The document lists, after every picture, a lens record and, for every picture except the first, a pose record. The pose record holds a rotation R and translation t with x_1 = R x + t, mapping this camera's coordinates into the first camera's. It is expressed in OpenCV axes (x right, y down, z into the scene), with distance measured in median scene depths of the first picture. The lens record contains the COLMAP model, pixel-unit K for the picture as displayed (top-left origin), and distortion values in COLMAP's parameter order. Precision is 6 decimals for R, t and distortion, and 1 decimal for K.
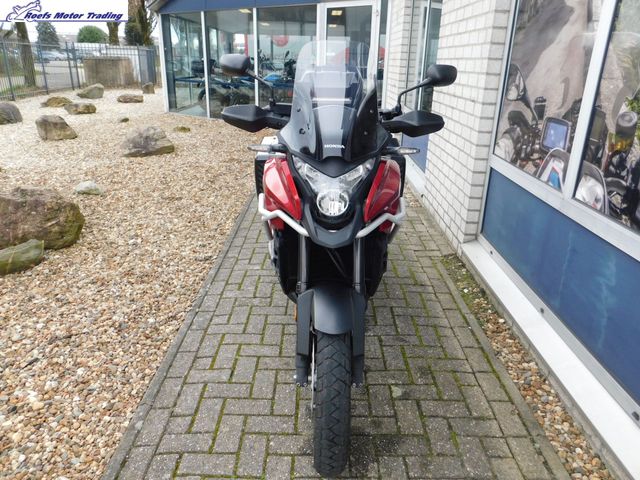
lens RADIAL K [[471.7, 0, 320.0], [0, 471.7, 240.0], [0, 0, 1]] dist [-0.012967, 0.013764]
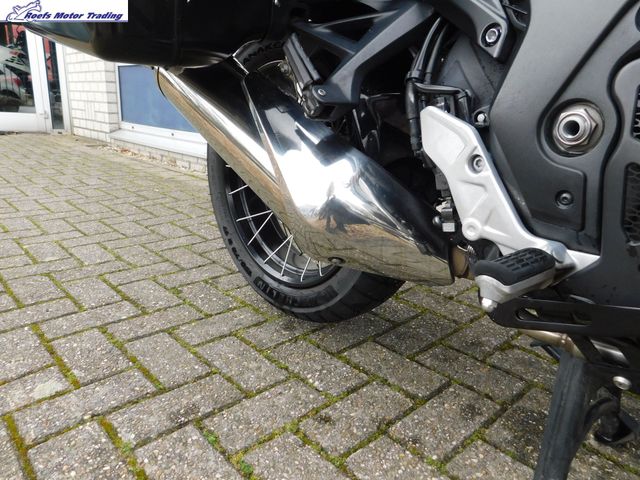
lens RADIAL K [[471.7, 0, 320.0], [0, 471.7, 240.0], [0, 0, 1]] dist [-0.012967, 0.013764]
pose [[0.728044, -0.189230, 0.658896, -0.192471], [0.224835, 0.973895, 0.031266, 0.010365], [-0.647612, 0.125380, 0.751584, 0.783663]]
